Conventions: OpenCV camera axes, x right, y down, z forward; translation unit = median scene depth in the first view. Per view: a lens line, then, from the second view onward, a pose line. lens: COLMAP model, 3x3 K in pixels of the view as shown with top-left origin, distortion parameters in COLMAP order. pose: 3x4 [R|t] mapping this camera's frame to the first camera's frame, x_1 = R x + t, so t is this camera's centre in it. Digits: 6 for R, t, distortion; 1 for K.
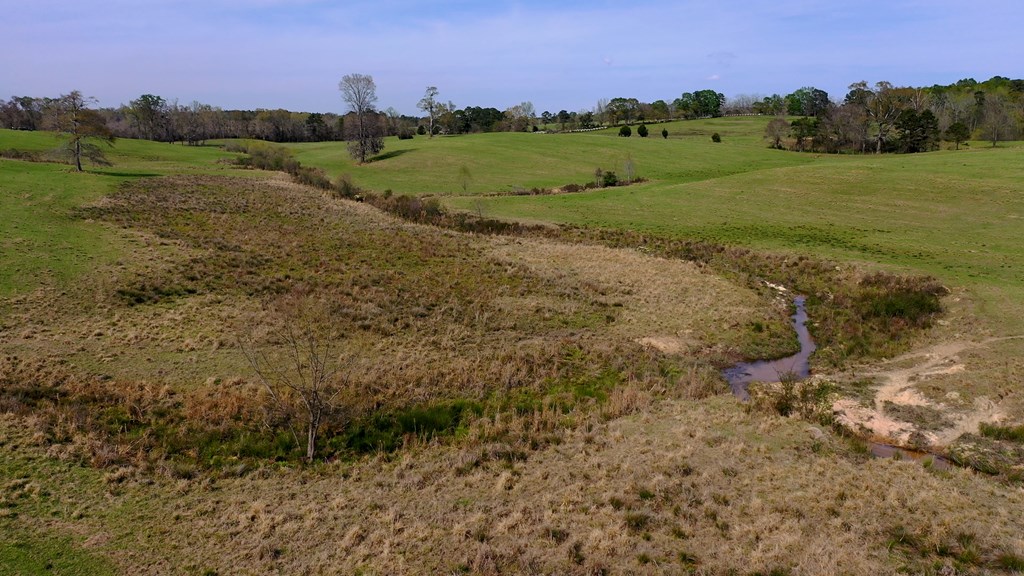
lens RADIAL K [[834.9, 0, 514.2], [0, 834.9, 288.2], [0, 0, 1]] dist [-0.014086, -0.001799]
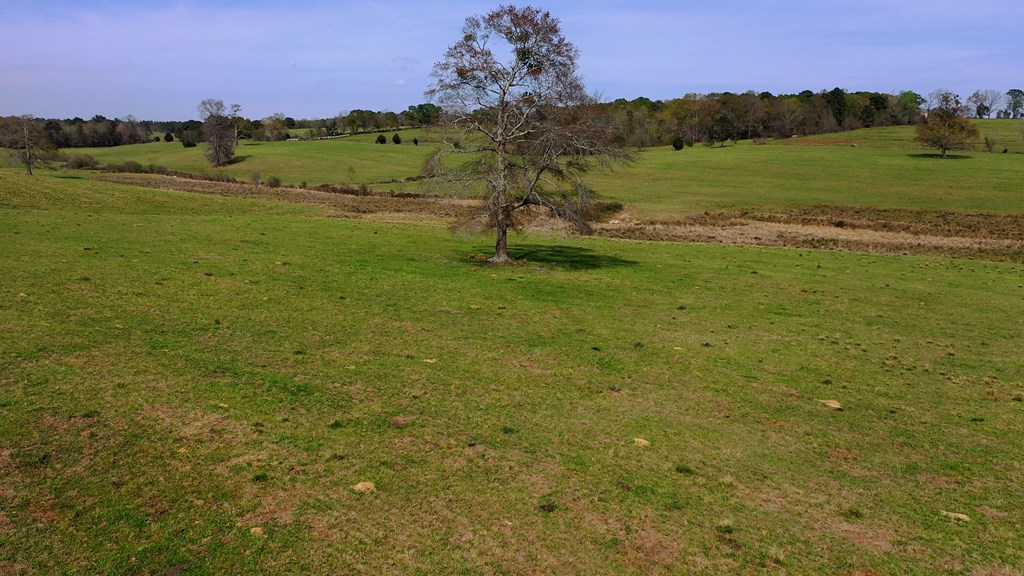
lens RADIAL K [[834.9, 0, 513.5], [0, 834.9, 289.3], [0, 0, 1]] dist [-0.014086, -0.001799]
pose [[0.934381, -0.063949, 0.350489, -0.106237], [0.064557, 0.997864, 0.009964, 0.029846], [-0.350377, 0.013317, 0.936514, -0.192466]]
